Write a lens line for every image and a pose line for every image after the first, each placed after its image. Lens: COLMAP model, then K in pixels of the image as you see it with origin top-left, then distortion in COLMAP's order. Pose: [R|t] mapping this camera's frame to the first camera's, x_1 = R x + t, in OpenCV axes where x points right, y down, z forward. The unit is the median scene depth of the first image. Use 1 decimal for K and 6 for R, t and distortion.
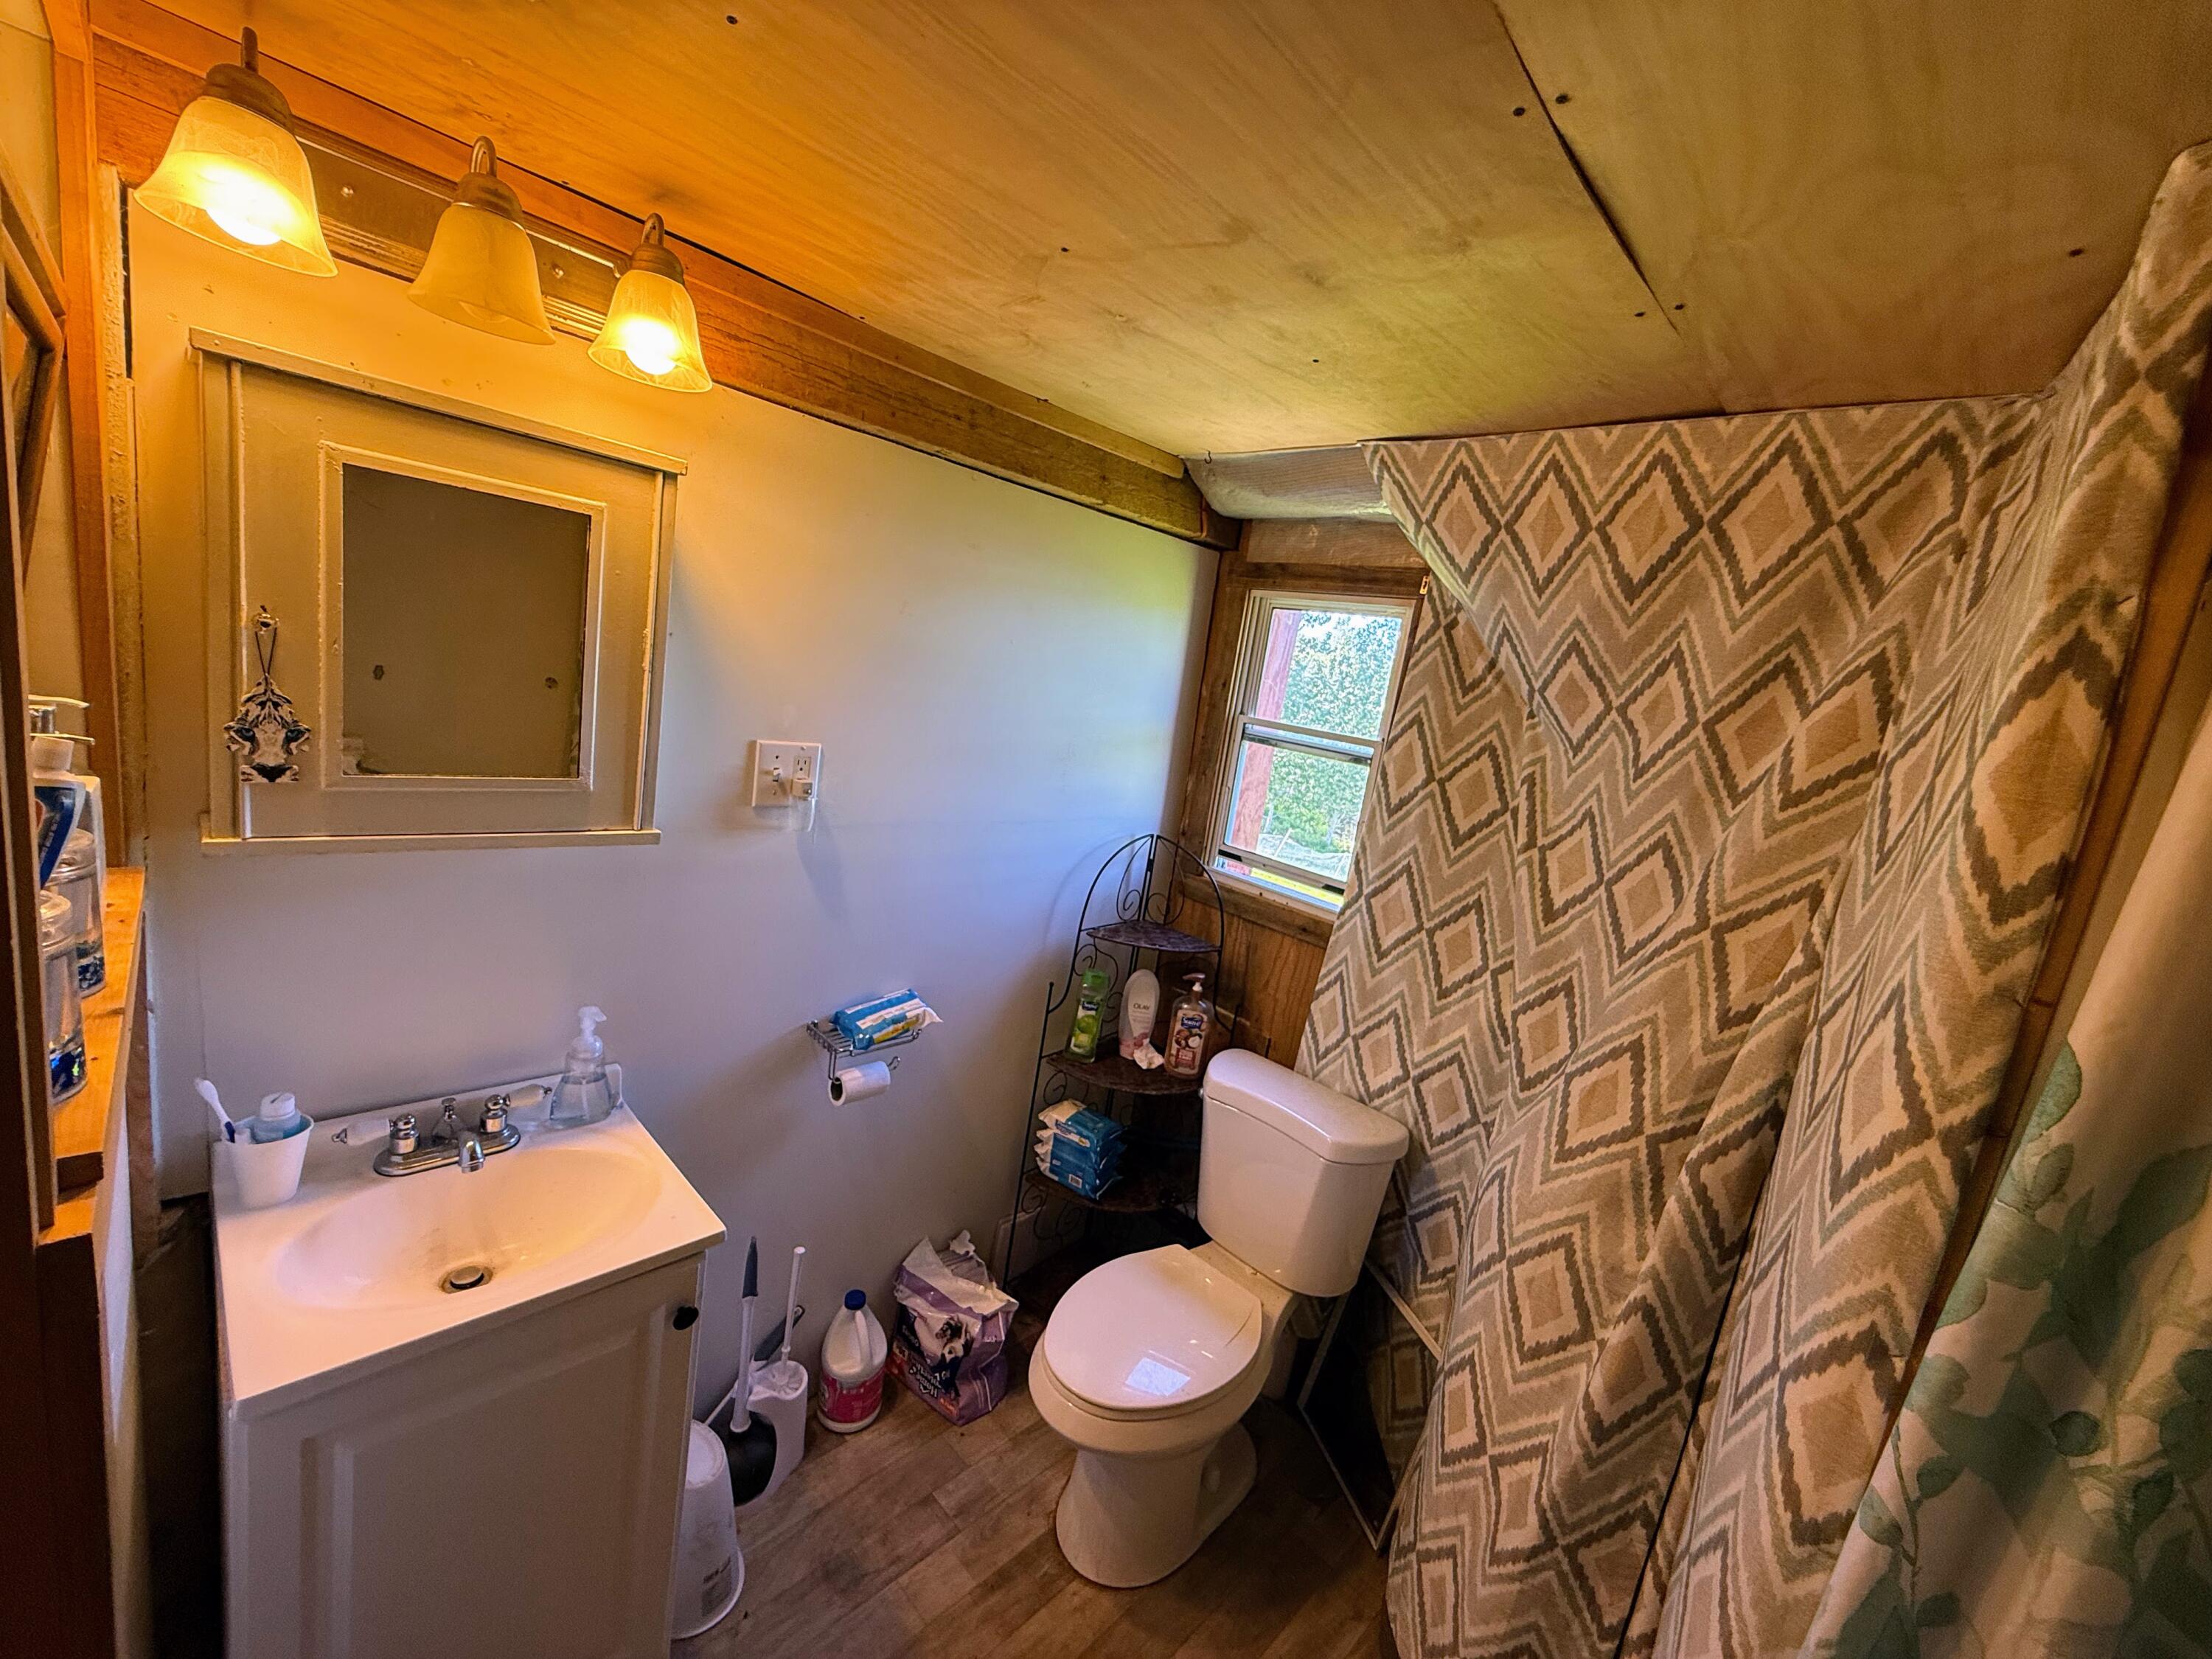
lens RADIAL K [[879.6, 0, 1106.7], [0, 879.6, 821.6], [0, 0, 1]] dist [0.000079, 0.000110]
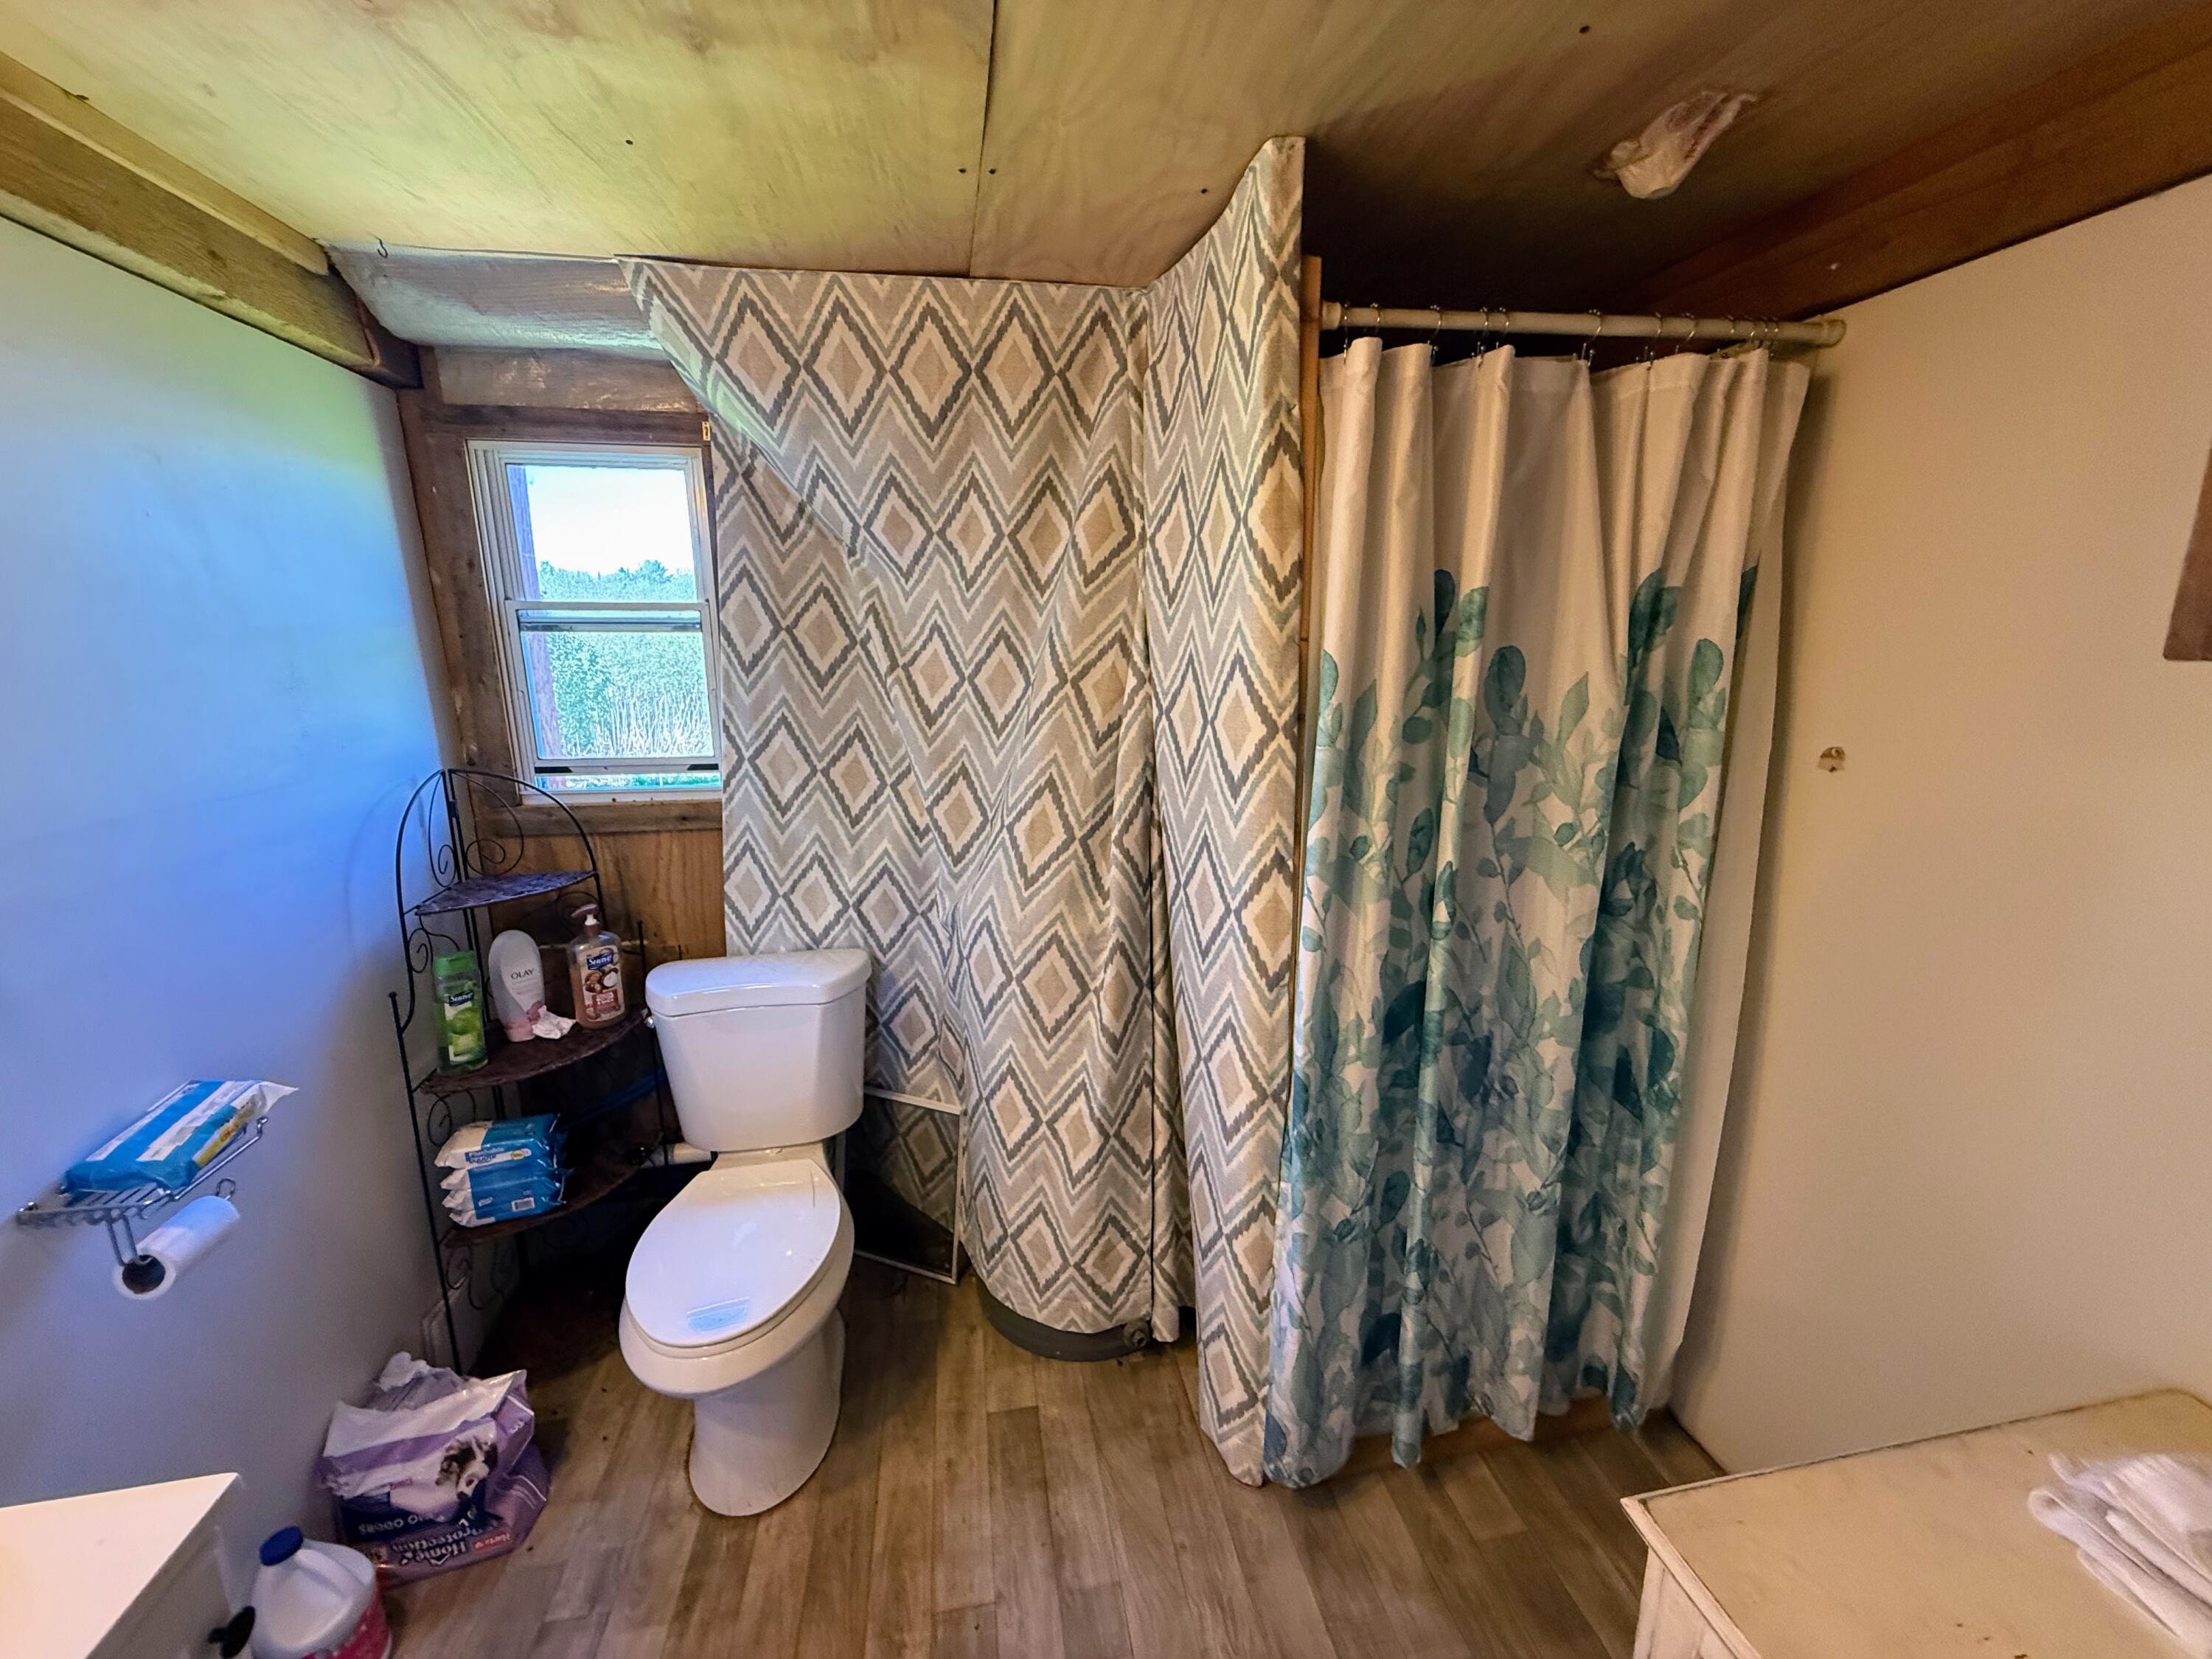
lens RADIAL K [[879.6, 0, 1102.1], [0, 879.6, 819.8], [0, 0, 1]] dist [0.000079, 0.000110]
pose [[0.575697, -0.316232, 0.754036, -0.297287], [0.230486, 0.947550, 0.221416, 0.026113], [-0.784506, 0.046326, 0.618389, 0.094763]]
